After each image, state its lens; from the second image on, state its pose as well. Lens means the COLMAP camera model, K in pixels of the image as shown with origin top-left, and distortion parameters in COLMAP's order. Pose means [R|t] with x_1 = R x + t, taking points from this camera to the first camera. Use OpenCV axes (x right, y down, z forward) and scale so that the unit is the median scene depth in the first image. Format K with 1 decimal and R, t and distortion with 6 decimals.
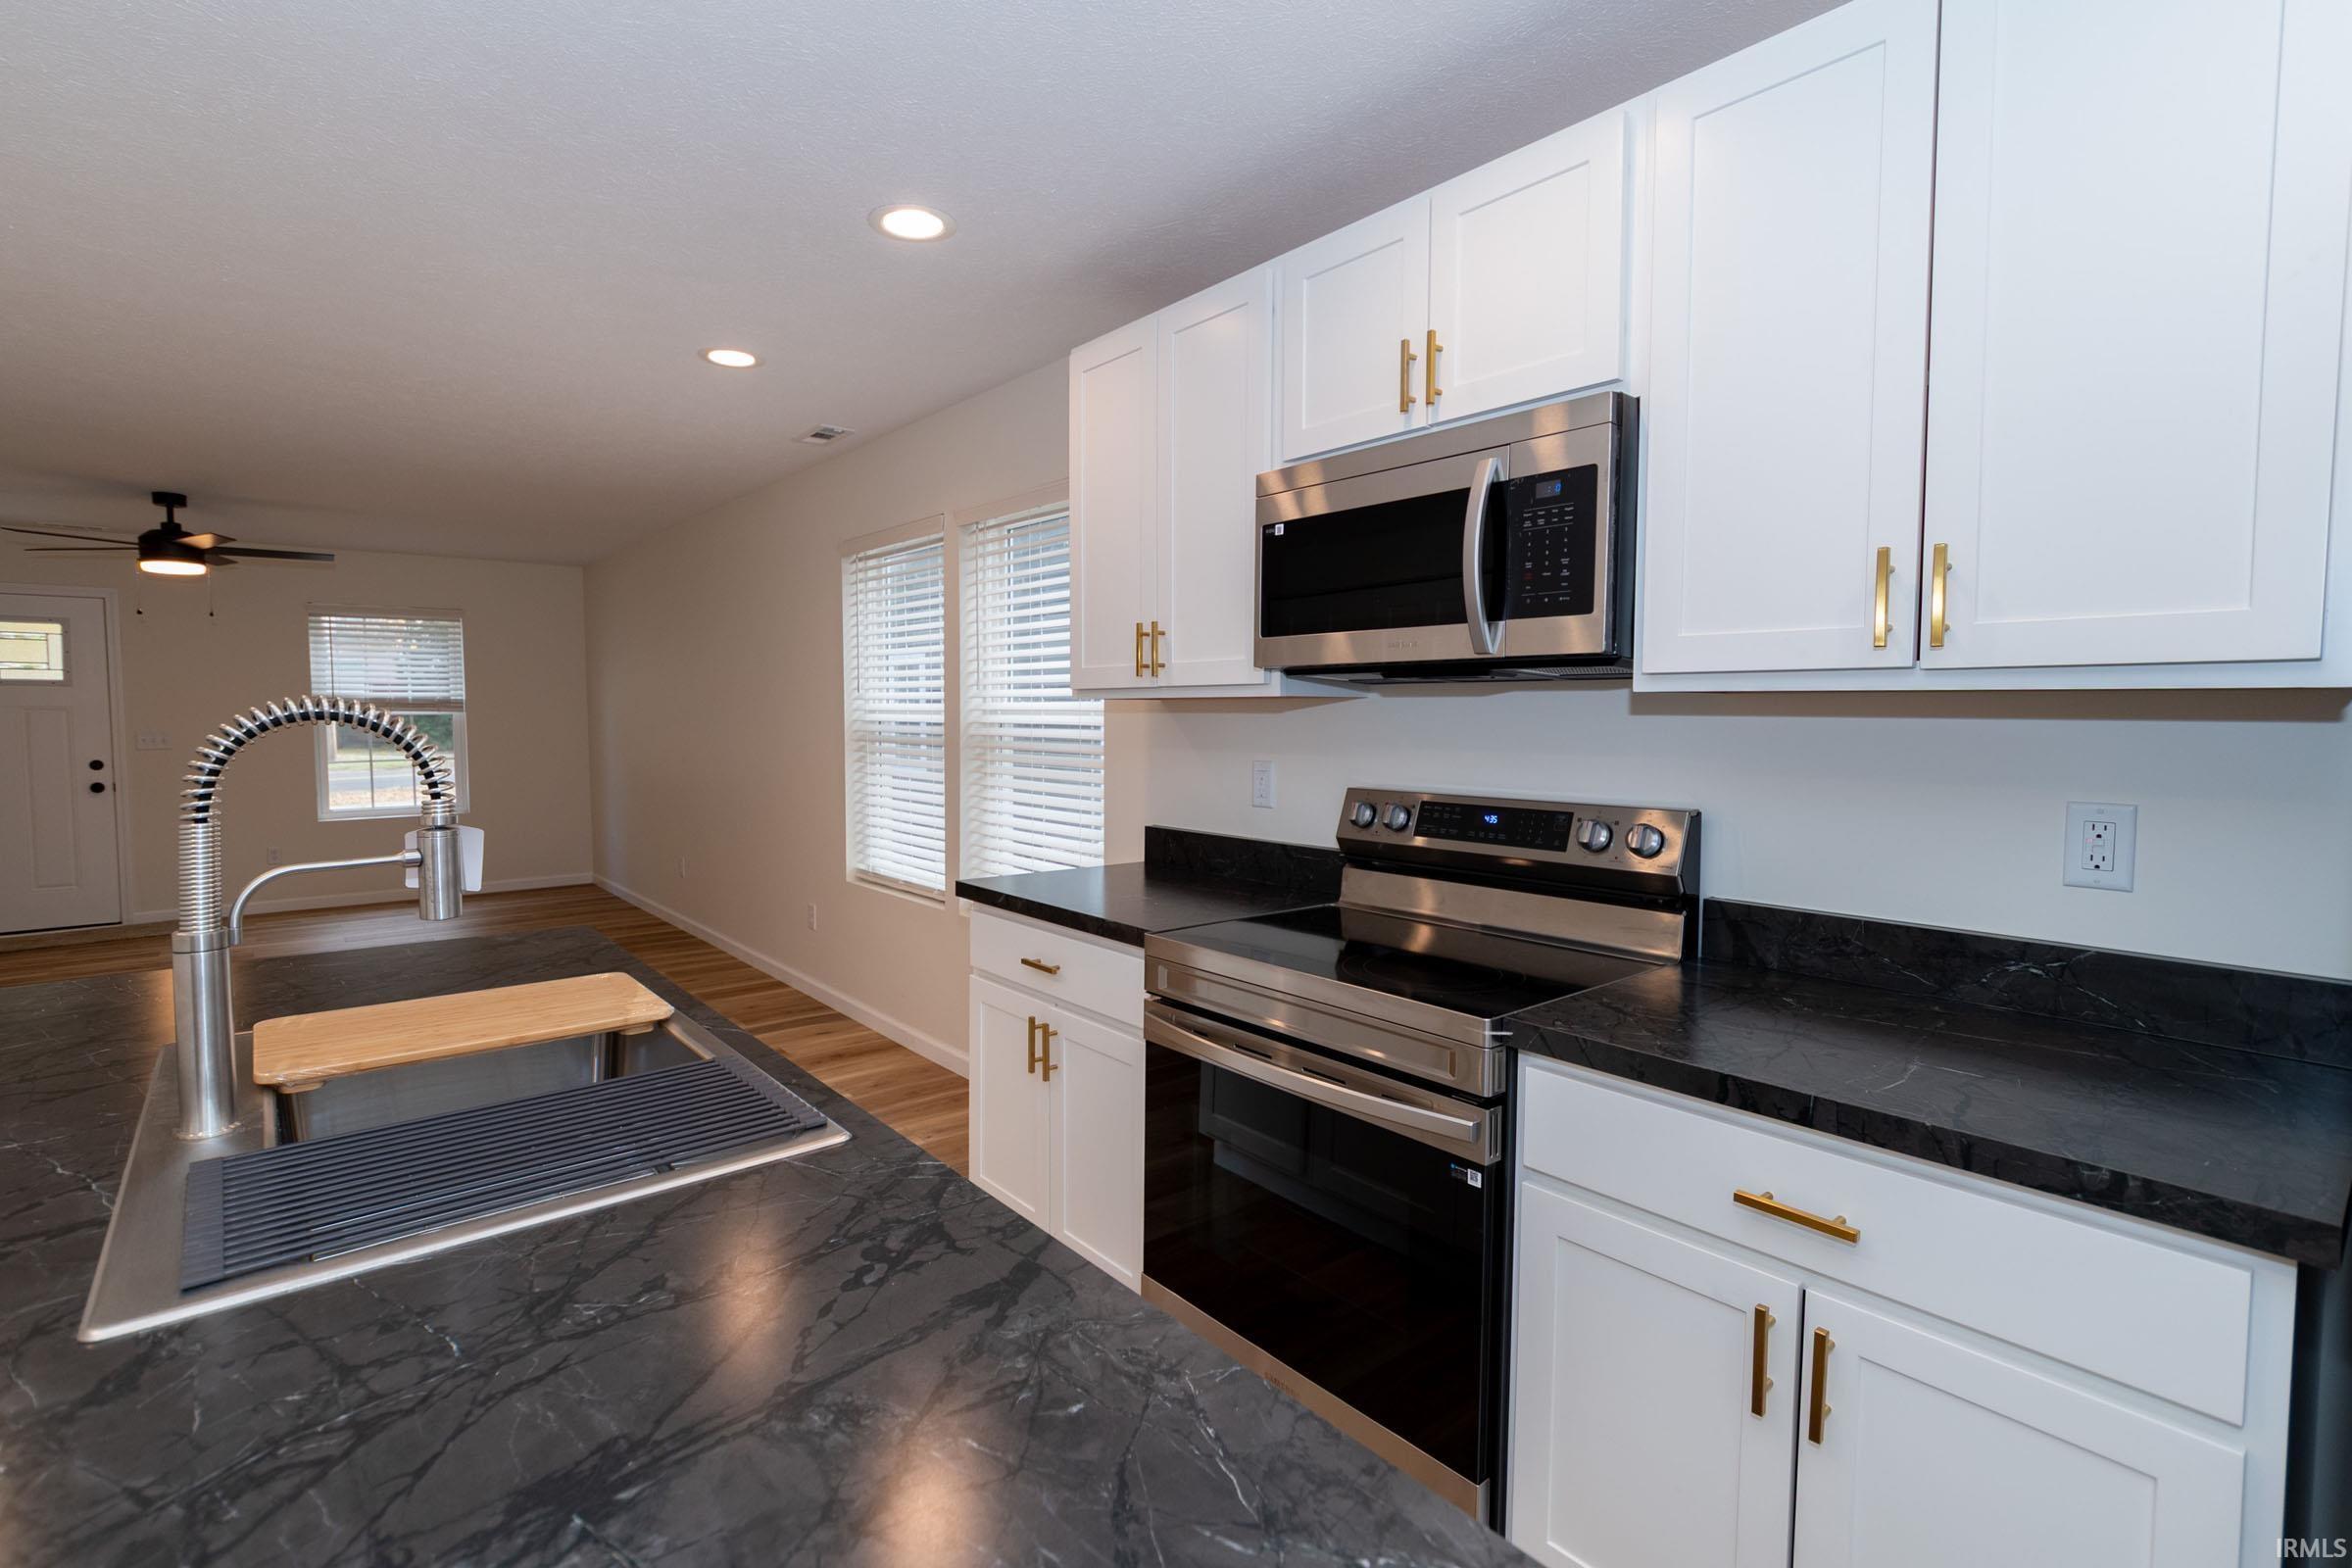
lens RADIAL K [[1077.8, 0, 1151.8], [0, 1077.8, 774.0], [0, 0, 1]] dist [-0.000941, -0.000451]
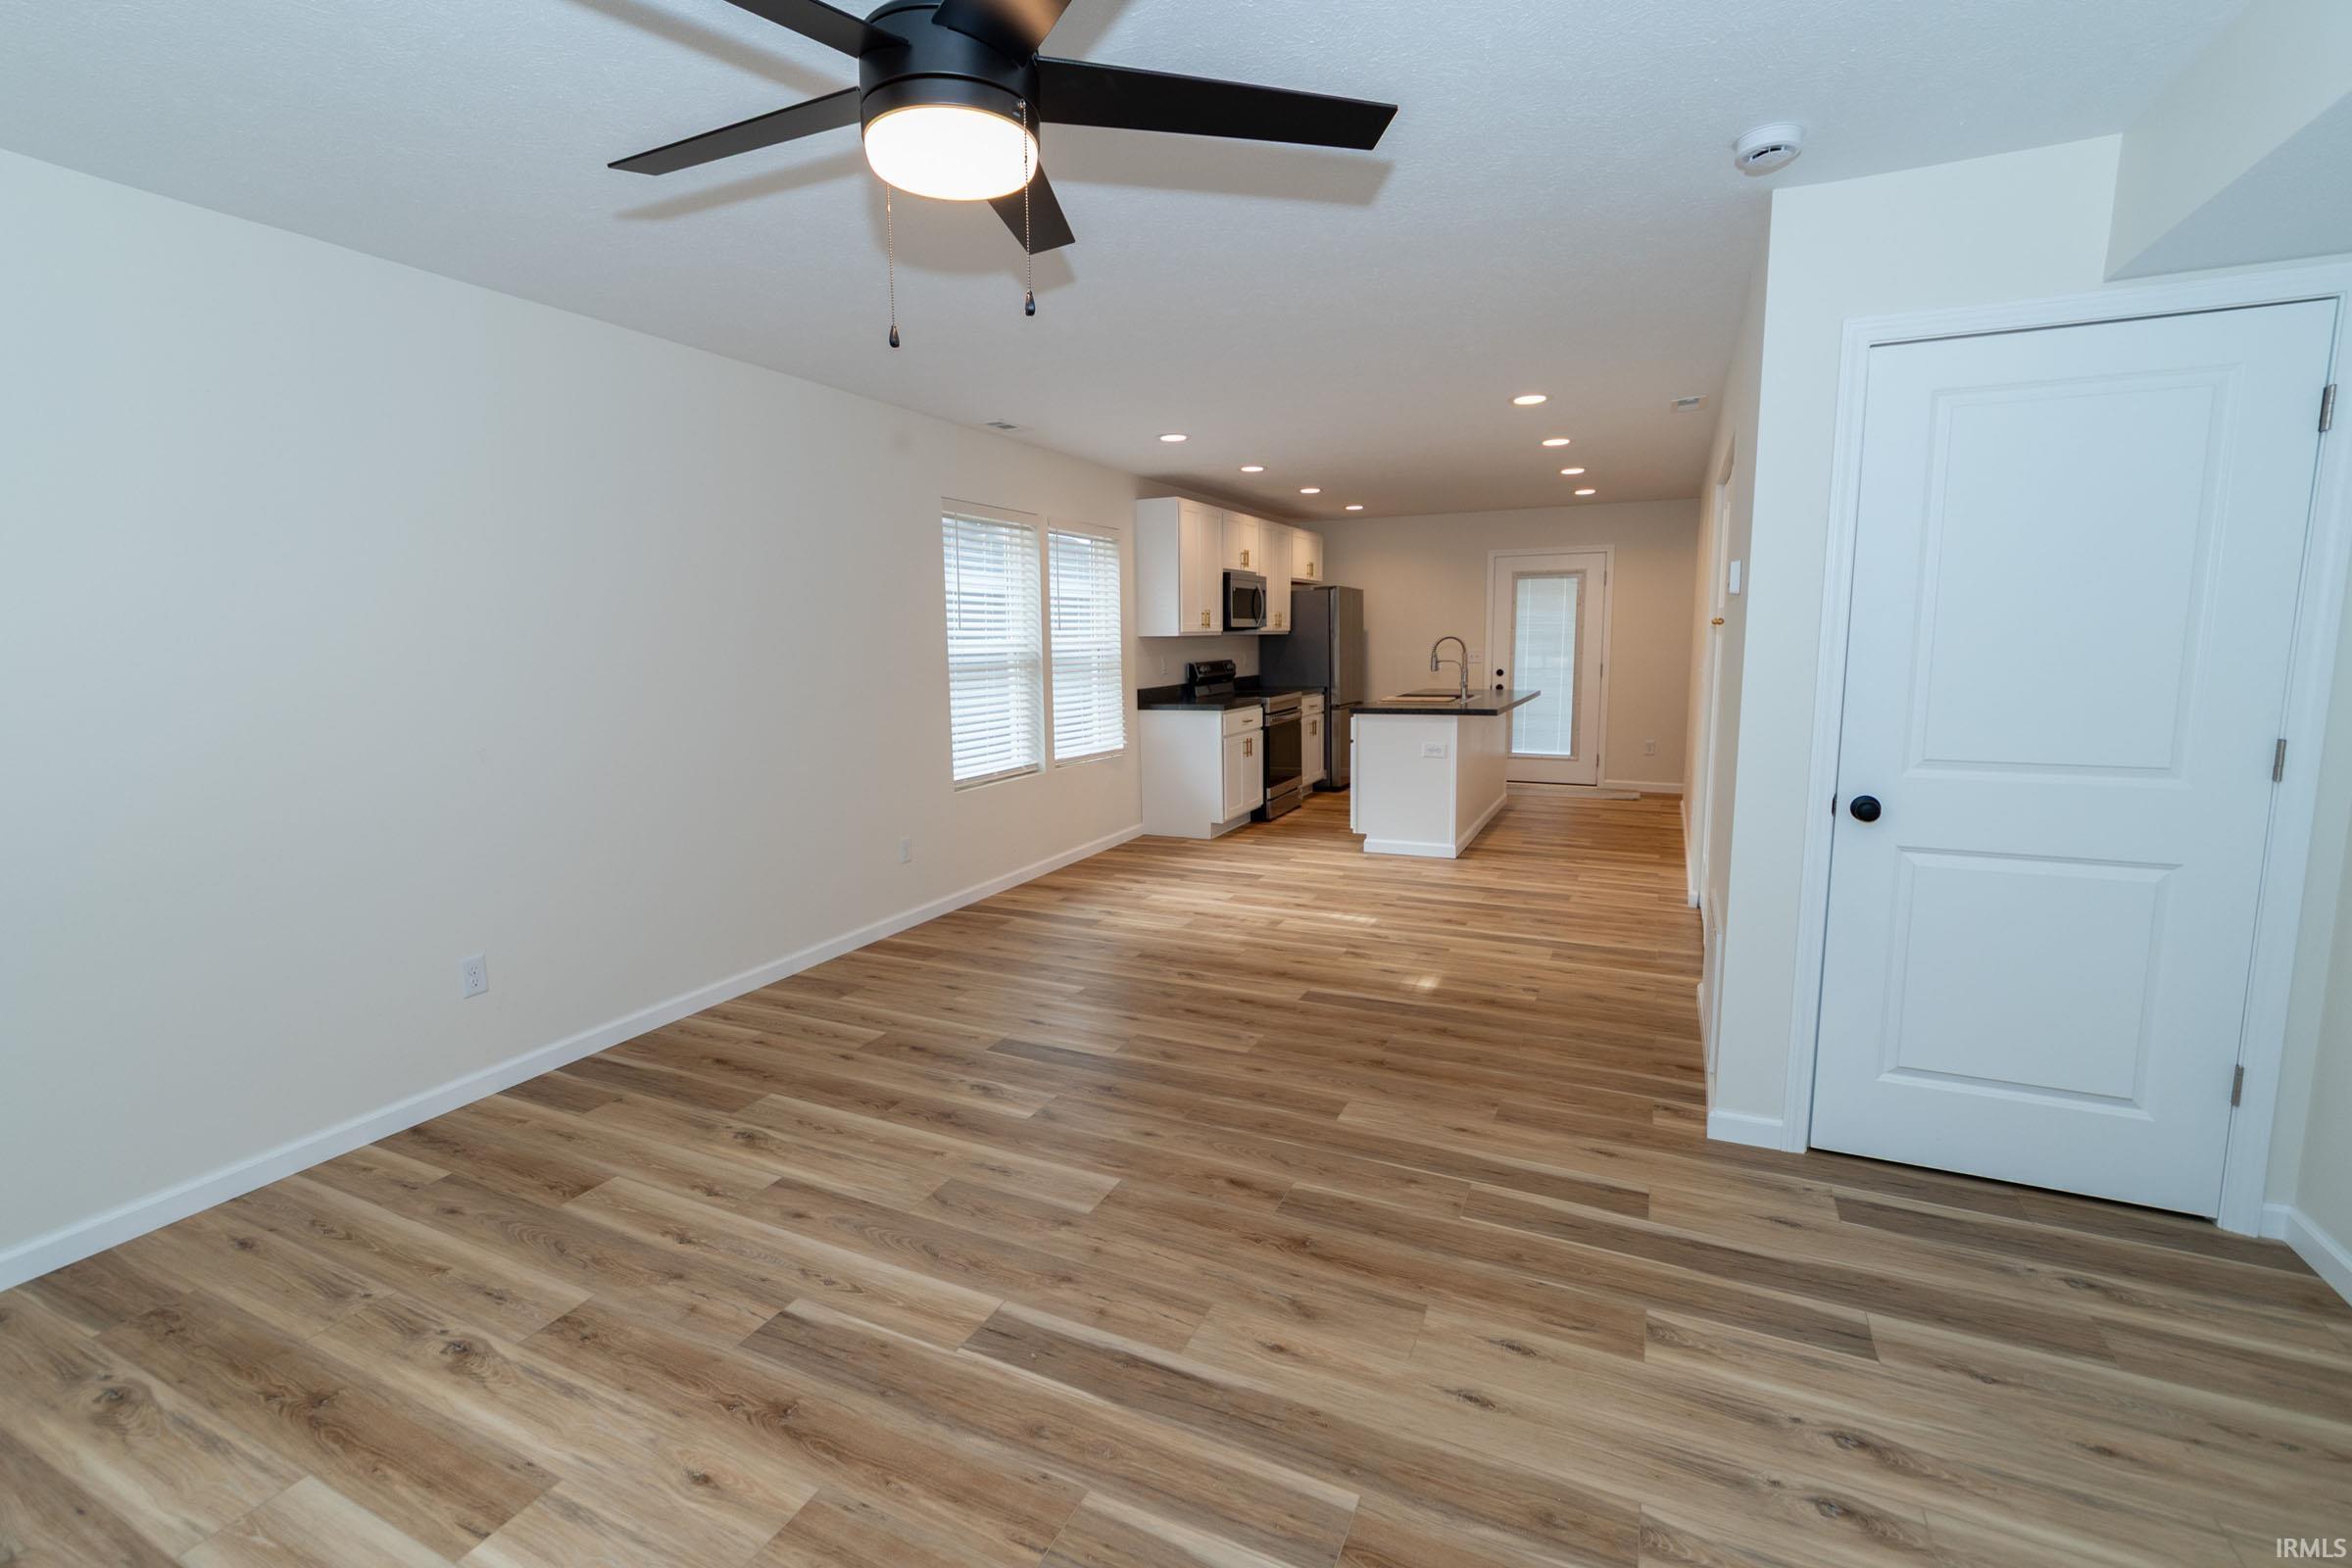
lens RADIAL K [[1047.3, 0, 1152.4], [0, 1047.3, 768.7], [0, 0, 1]] dist [0.002534, -0.000524]
pose [[-0.414189, -0.110620, 0.903444, -2.780152], [0.068744, 0.985950, 0.152238, -0.169703], [-0.907591, 0.125162, -0.400766, 2.512670]]
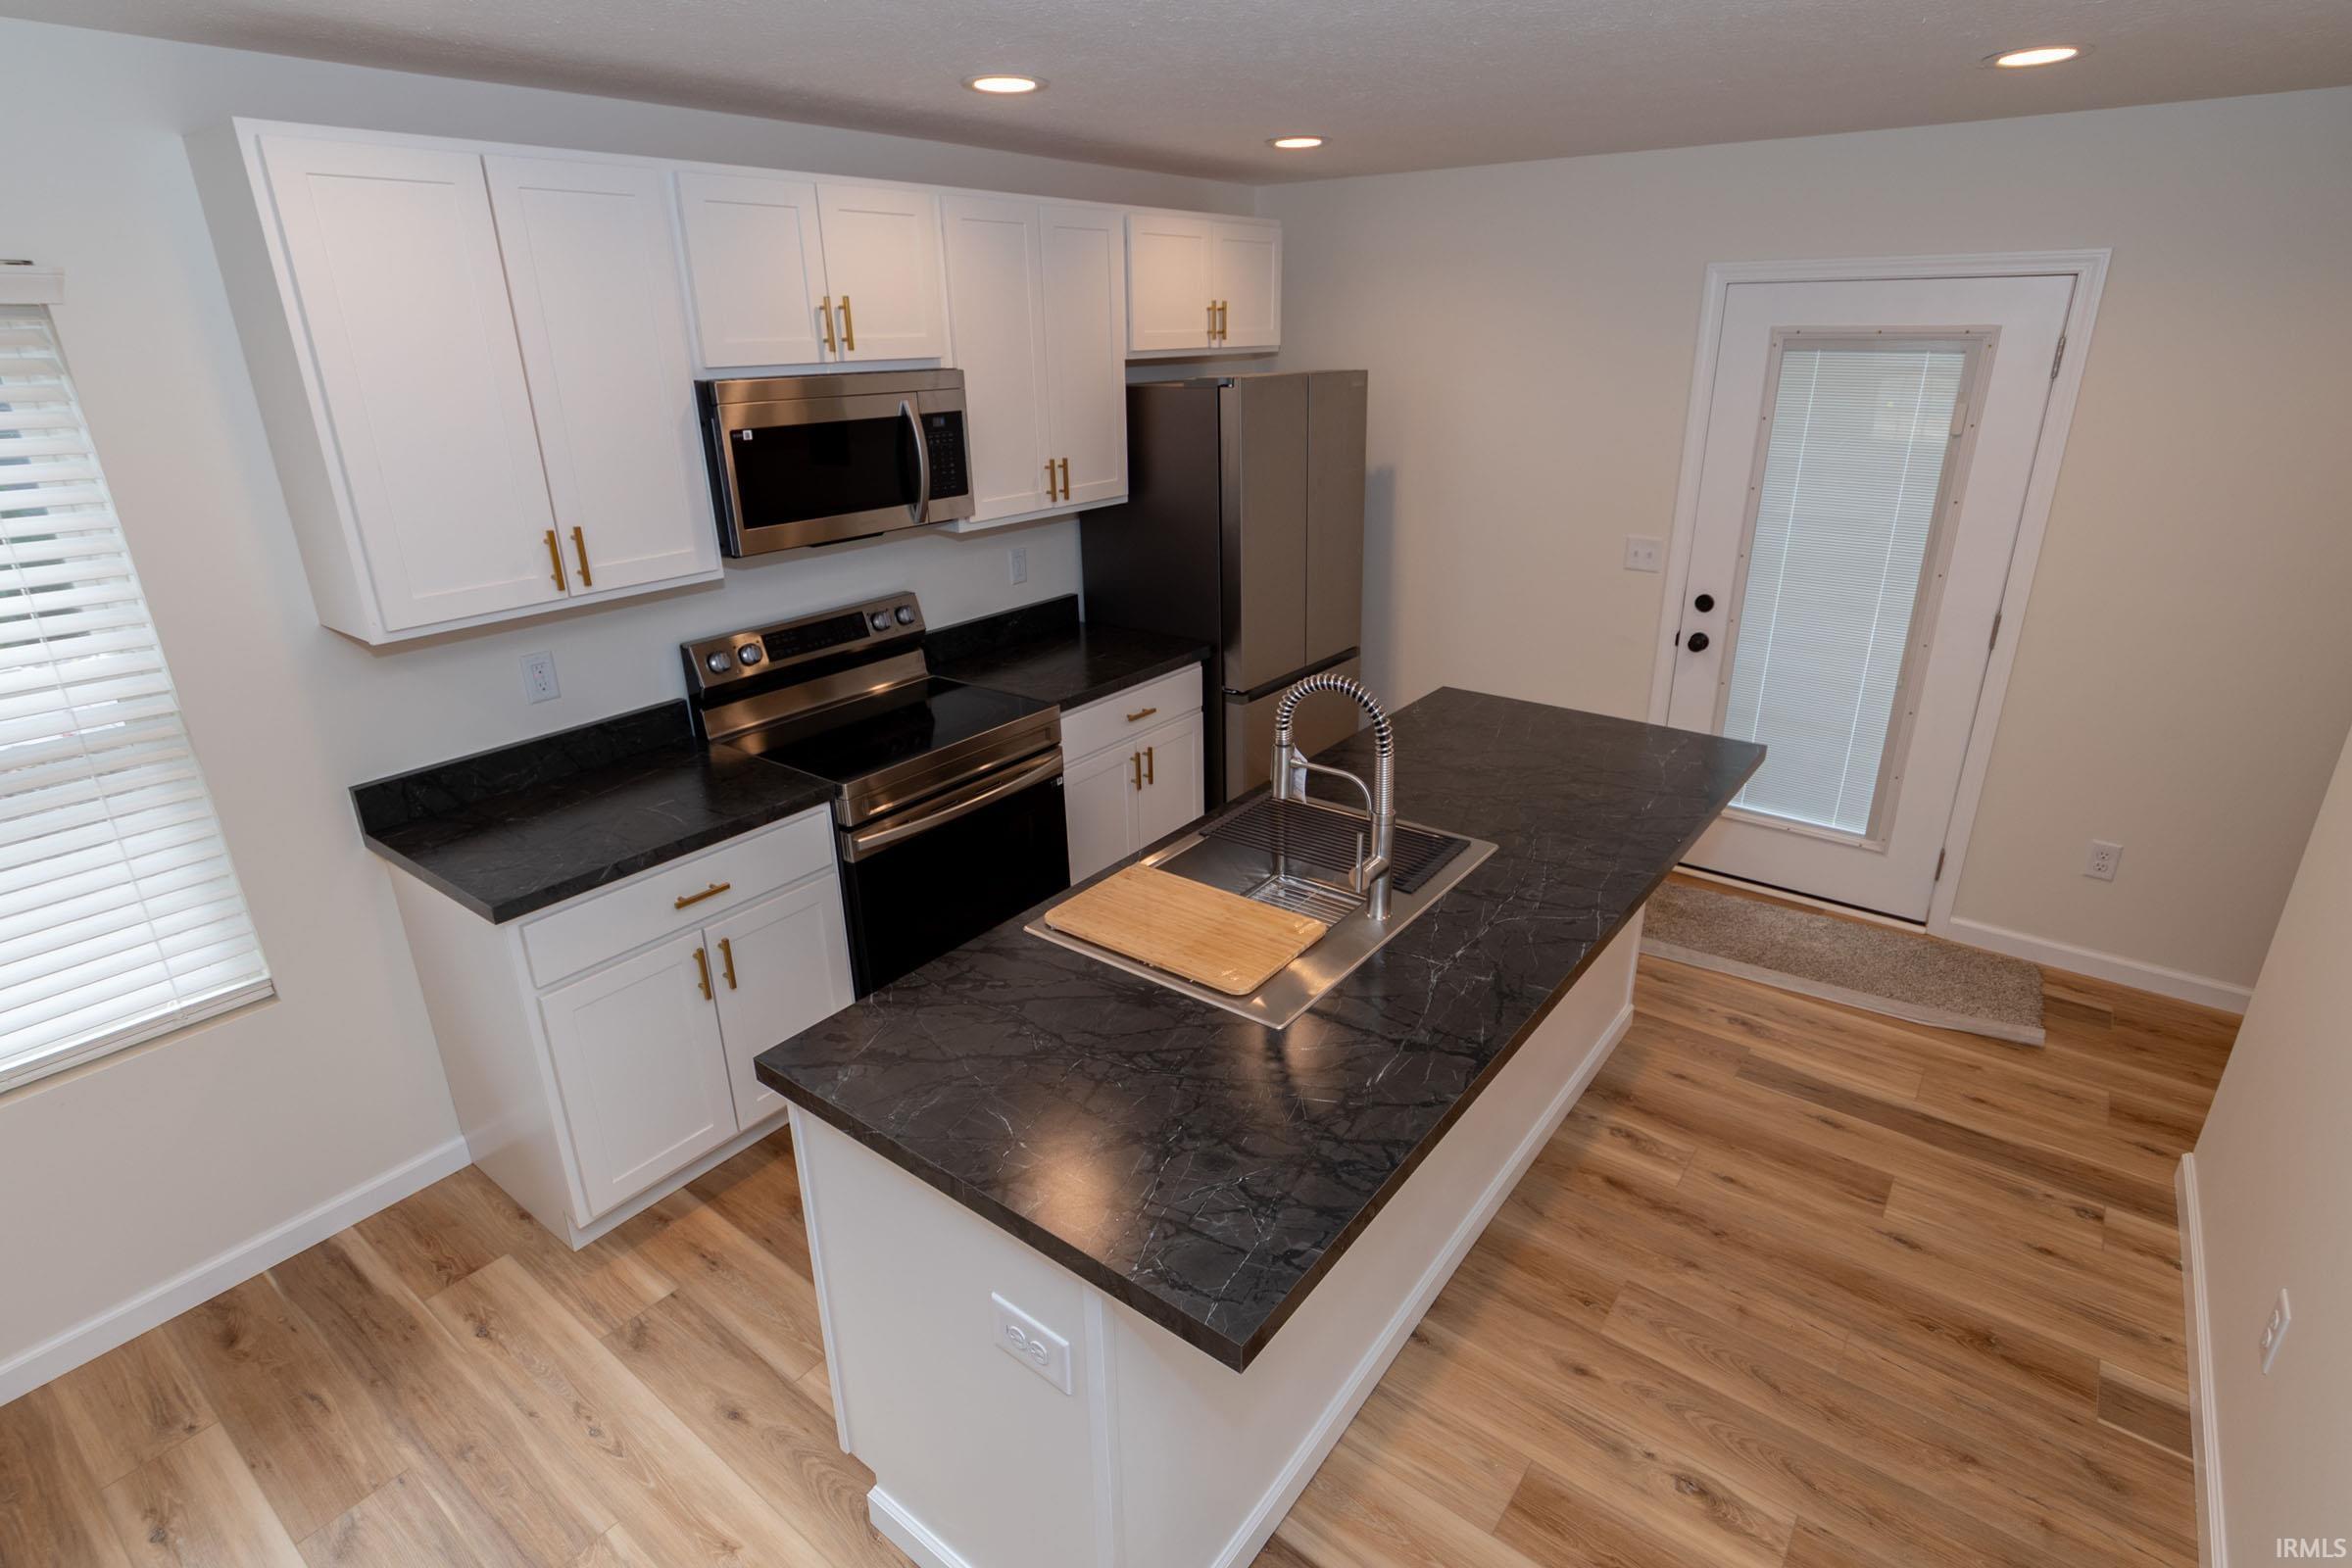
lens RADIAL K [[1163.7, 0, 1186.3], [0, 1163.7, 765.4], [0, 0, 1]] dist [-0.002573, -0.000795]
pose [[-0.225631, -0.343755, 0.911550, -1.146174], [0.073412, 0.927019, 0.367759, -0.295055], [-0.971443, 0.149896, -0.183929, 0.753238]]
